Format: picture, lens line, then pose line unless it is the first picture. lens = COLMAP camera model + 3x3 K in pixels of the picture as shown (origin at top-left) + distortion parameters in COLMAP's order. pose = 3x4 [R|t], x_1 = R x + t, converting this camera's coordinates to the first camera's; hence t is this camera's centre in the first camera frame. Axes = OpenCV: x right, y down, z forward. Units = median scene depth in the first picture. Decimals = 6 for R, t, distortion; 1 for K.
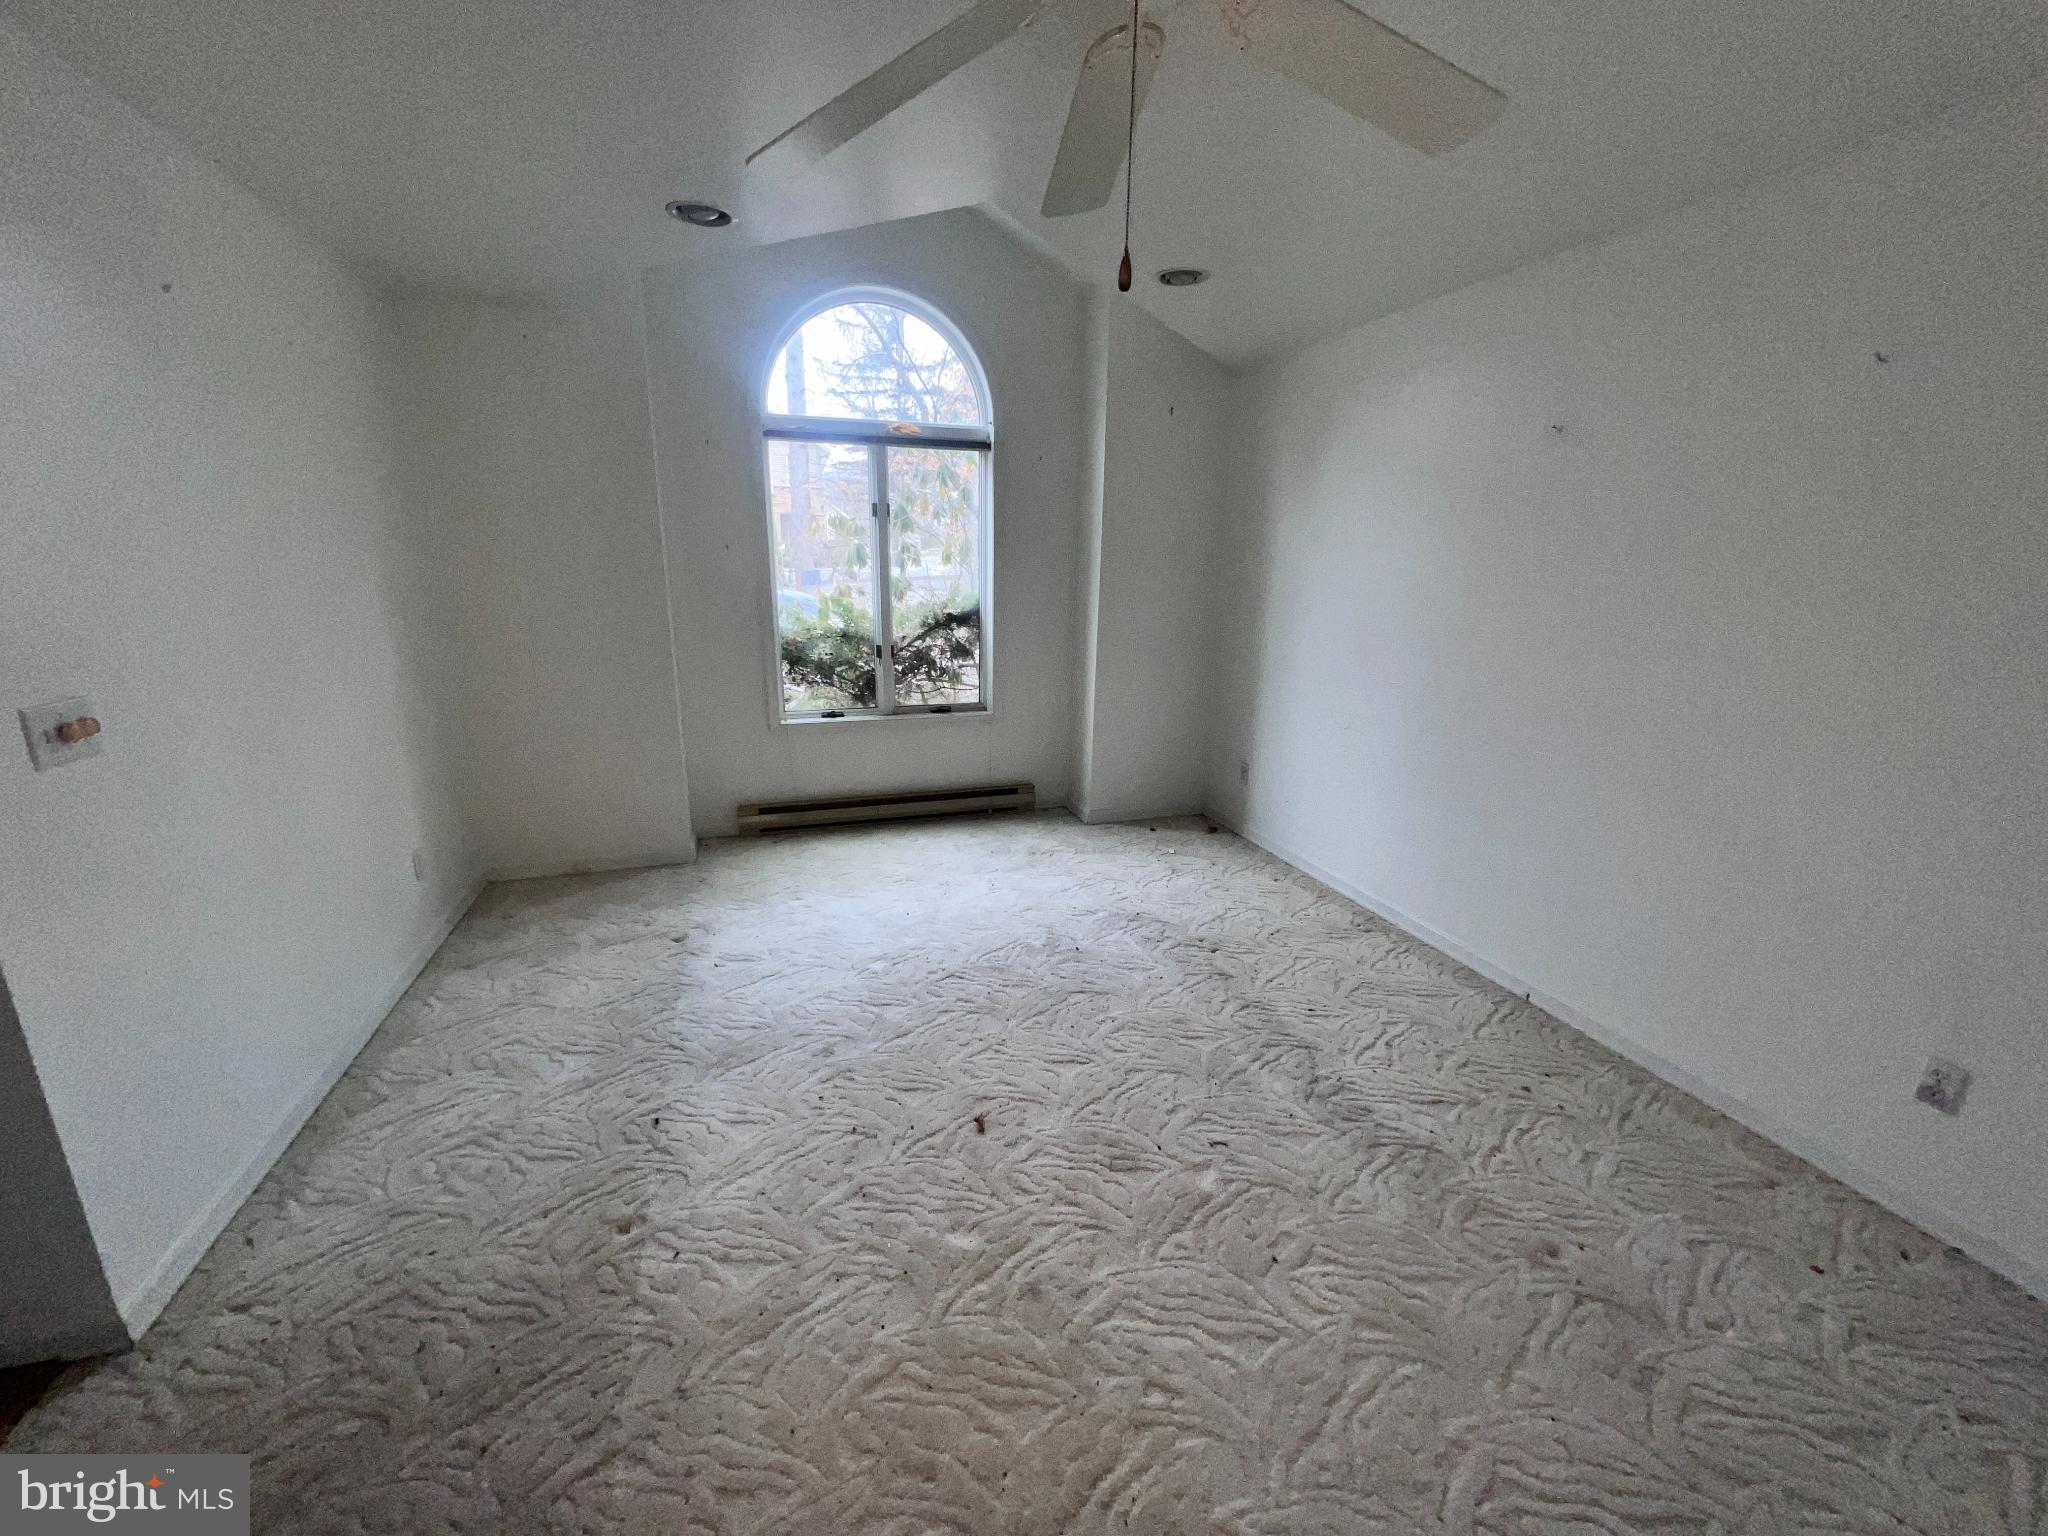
lens RADIAL K [[818.0, 0, 1026.7], [0, 818.0, 764.6], [0, 0, 1]] dist [-0.001750, 0.000157]
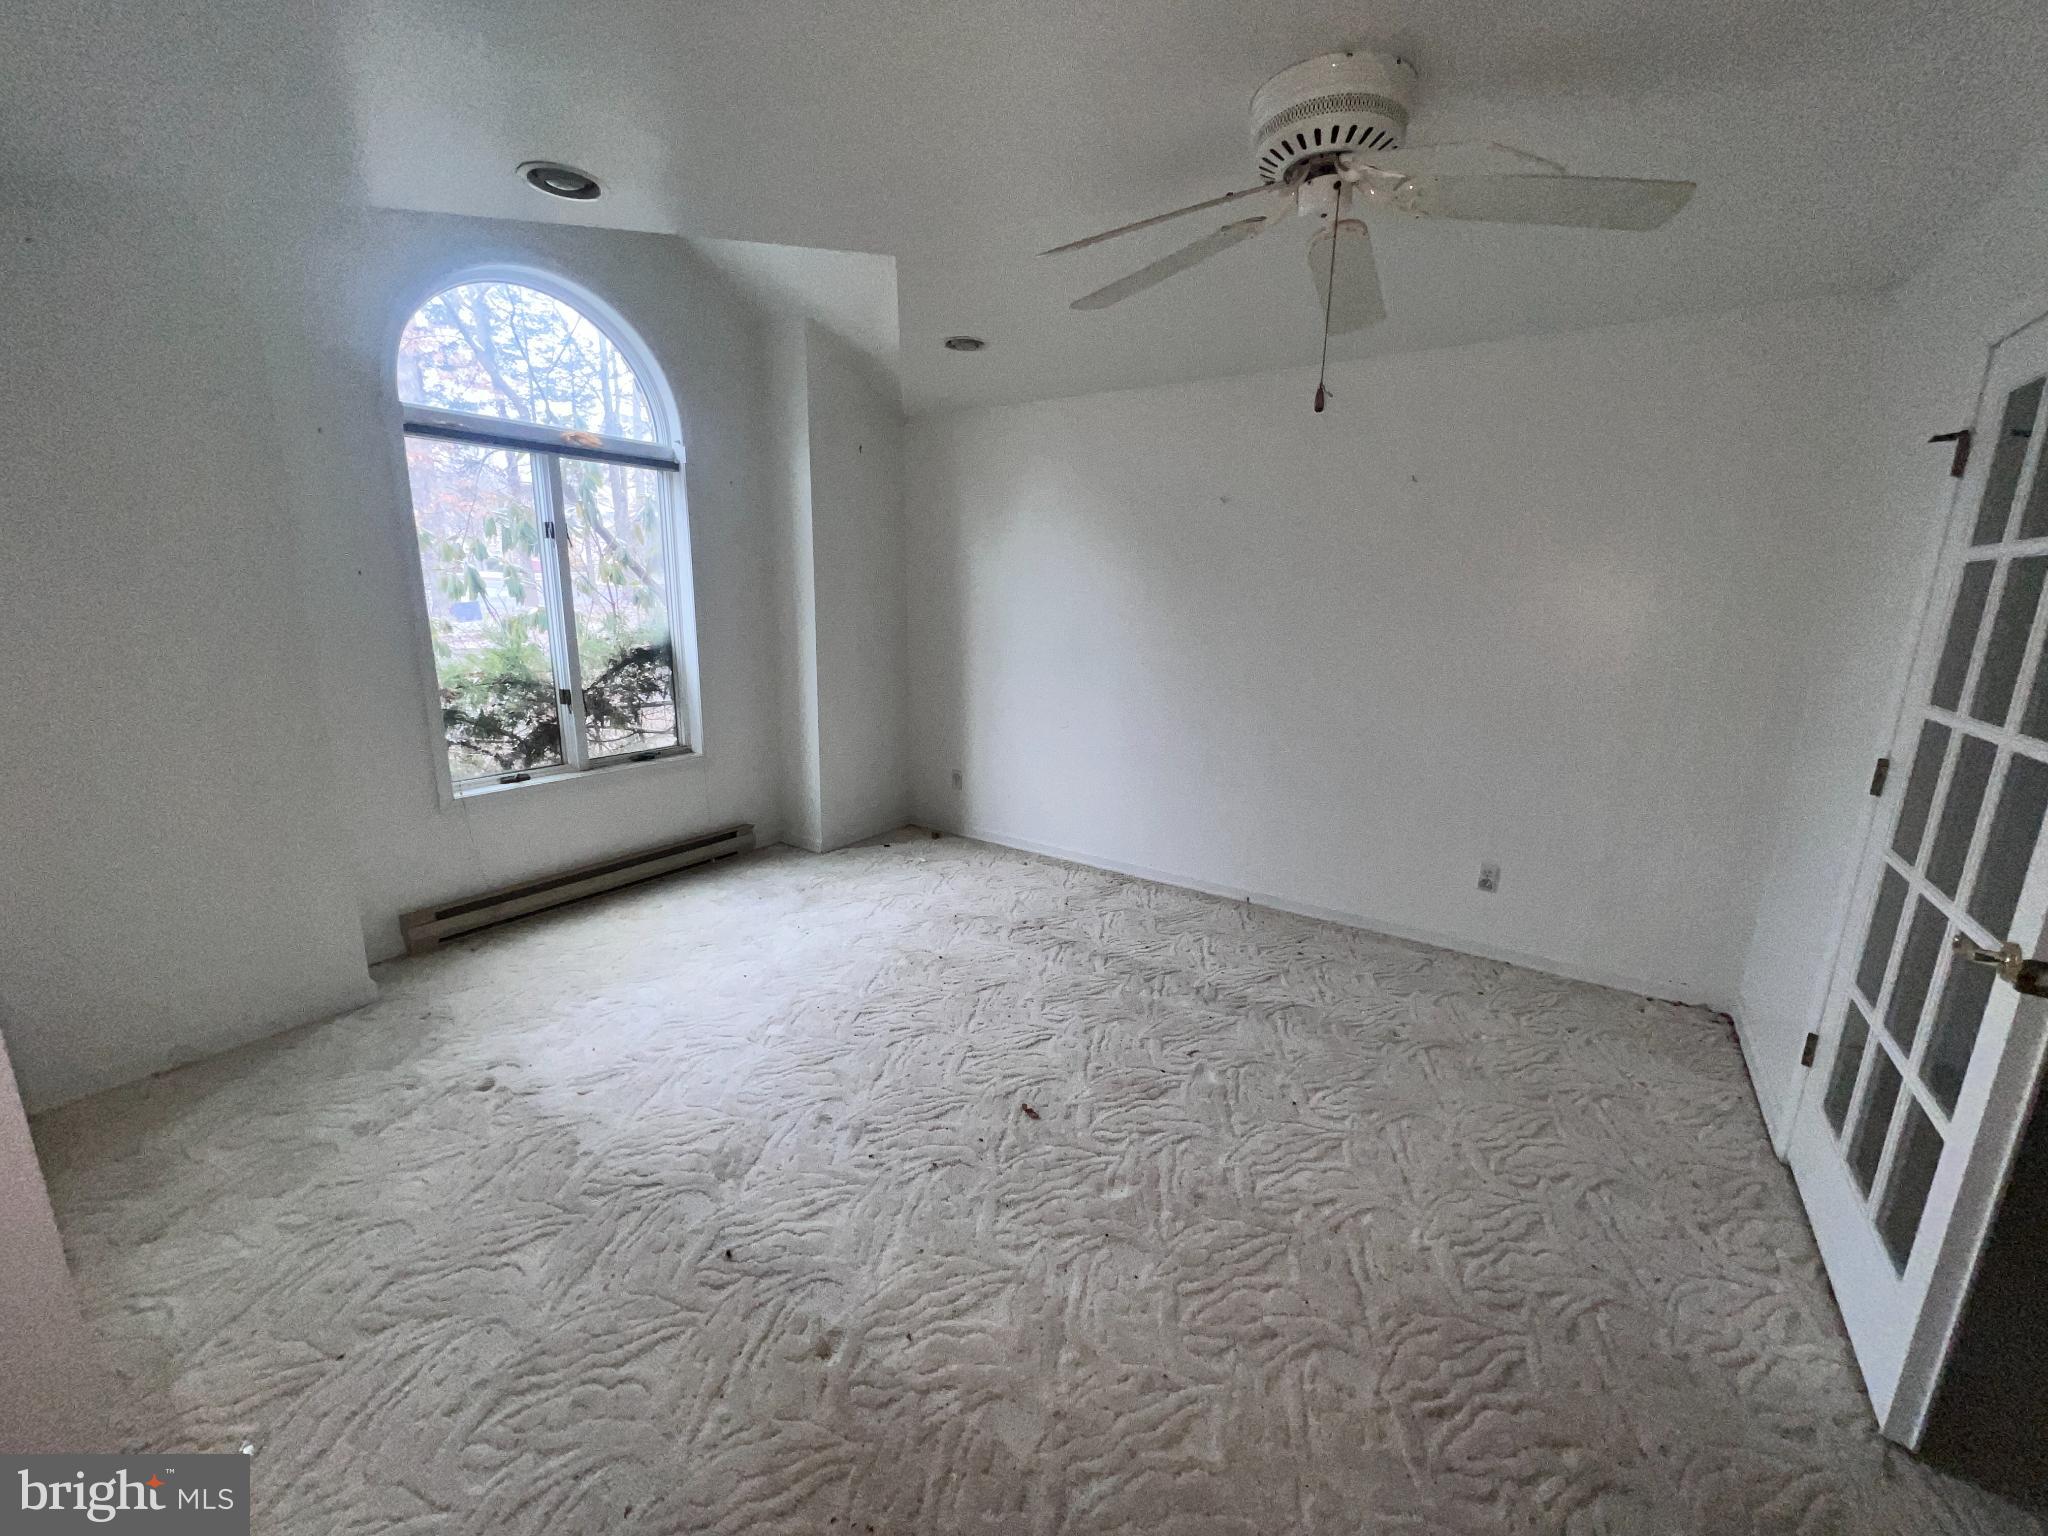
lens RADIAL K [[818.0, 0, 1025.8], [0, 818.0, 762.1], [0, 0, 1]] dist [-0.001750, 0.000157]
pose [[0.795427, -0.126181, 0.592768, -0.361603], [0.144800, 0.989327, 0.016290, -0.020175], [-0.588497, 0.072875, 0.805209, 0.057033]]
